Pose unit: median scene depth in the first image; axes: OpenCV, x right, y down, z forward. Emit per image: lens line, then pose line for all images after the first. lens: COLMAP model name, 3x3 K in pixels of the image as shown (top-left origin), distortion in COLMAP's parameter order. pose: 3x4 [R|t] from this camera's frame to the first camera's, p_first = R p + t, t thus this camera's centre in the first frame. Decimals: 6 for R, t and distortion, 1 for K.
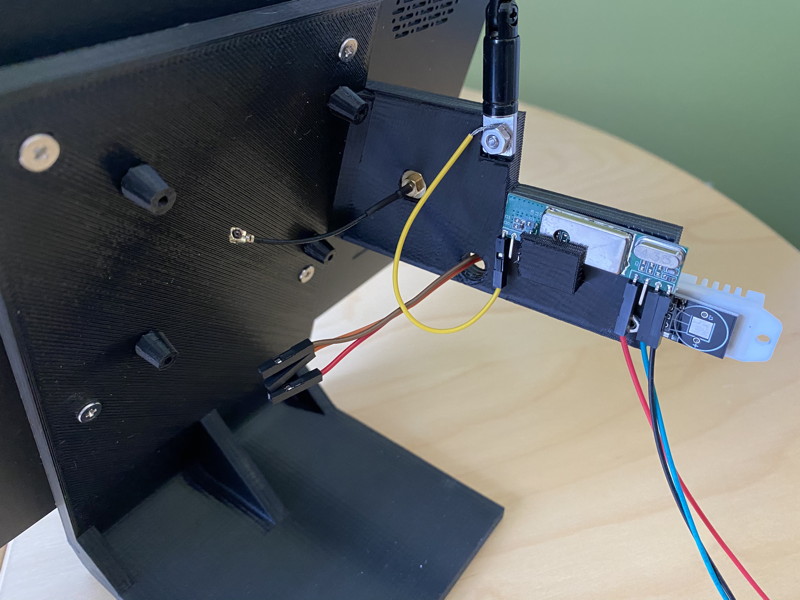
lens RADIAL K [[616.4, 0, 400.0], [0, 616.4, 300.0], [0, 0, 1]] dist [-0.009902, -0.004382]
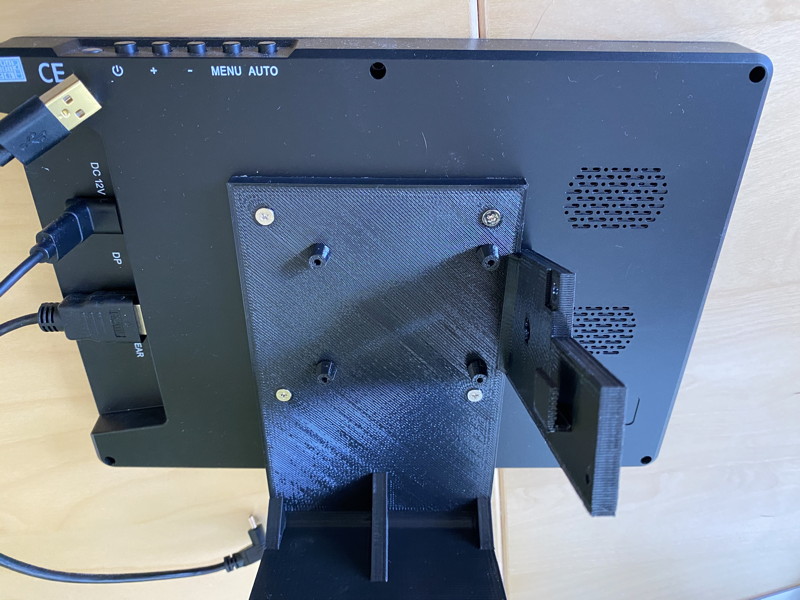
lens RADIAL K [[611.1, 0, 400.0], [0, 611.1, 300.0], [0, 0, 1]] dist [-0.003109, -0.007742]
pose [[0.608566, 0.192289, -0.769852, 0.776621], [-0.474553, 0.865768, -0.158887, 0.064559], [0.635961, 0.462029, 0.618128, 0.085312]]
